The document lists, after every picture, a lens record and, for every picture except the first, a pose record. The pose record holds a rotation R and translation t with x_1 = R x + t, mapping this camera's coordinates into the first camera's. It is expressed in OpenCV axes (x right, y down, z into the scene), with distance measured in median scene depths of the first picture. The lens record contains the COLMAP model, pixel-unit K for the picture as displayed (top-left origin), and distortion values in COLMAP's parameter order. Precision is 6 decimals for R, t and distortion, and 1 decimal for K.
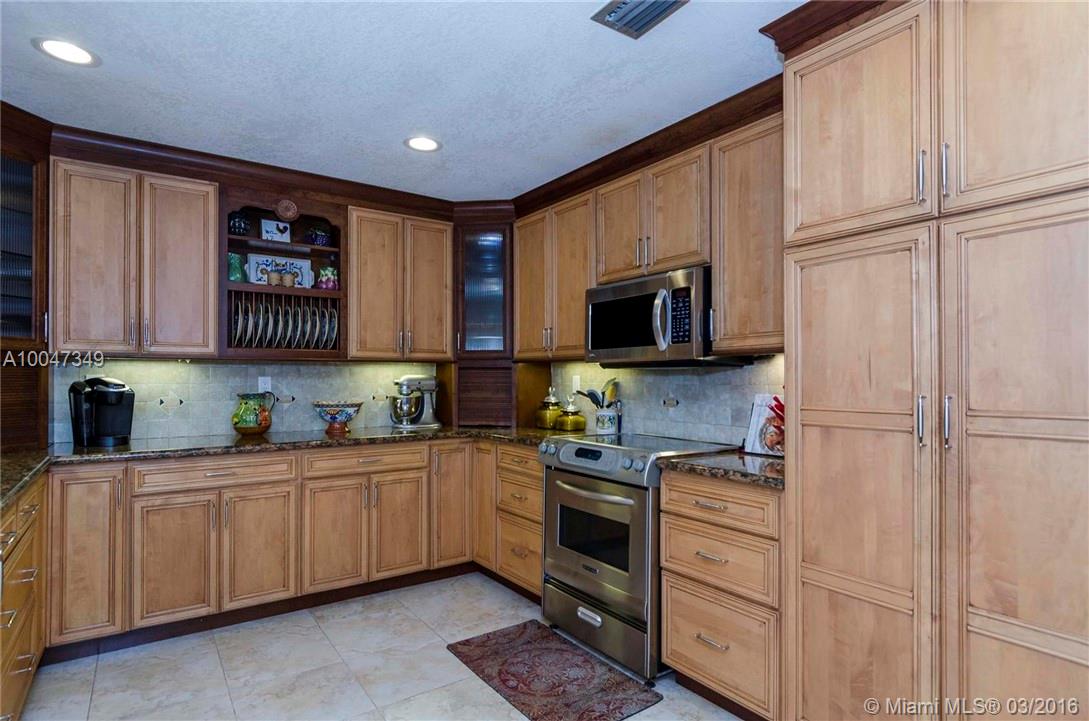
lens RADIAL K [[579.9, 0, 545.8], [0, 579.9, 376.5], [0, 0, 1]] dist [-0.000921, -0.000584]
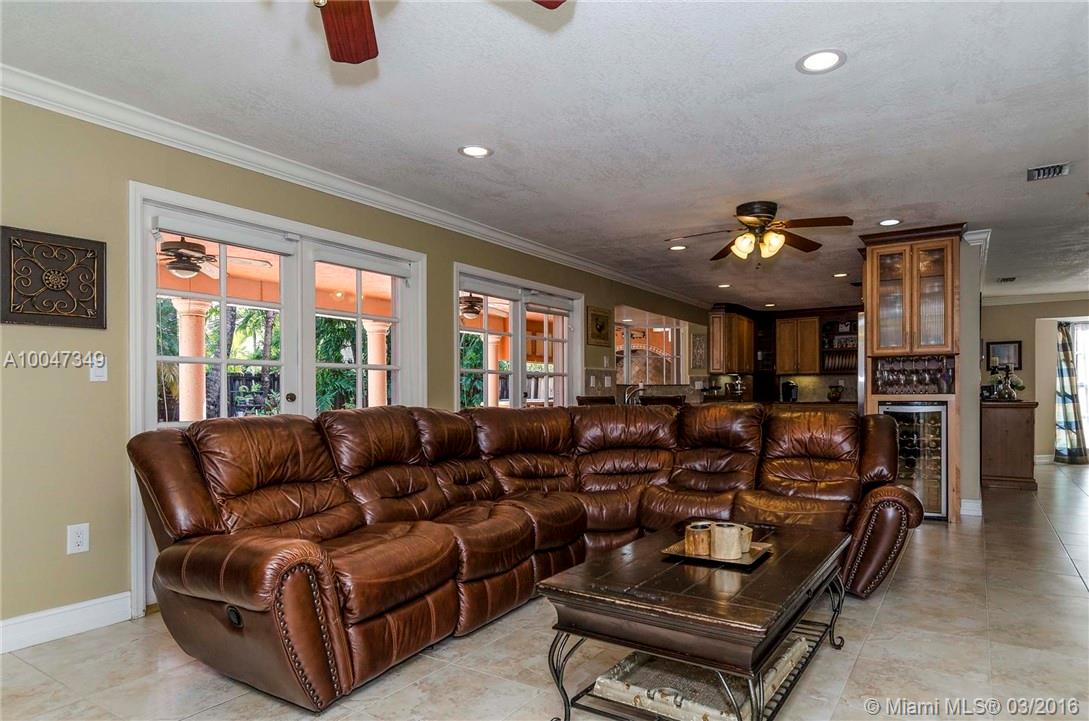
lens RADIAL K [[659.7, 0, 537.6], [0, 659.7, 403.4], [0, 0, 1]] dist [0.005968, -0.005875]
pose [[0.351834, 0.009762, -0.936011, 2.210563], [0.008058, 0.999877, 0.013458, 0.064601], [0.936028, -0.012278, 0.351712, -1.641298]]
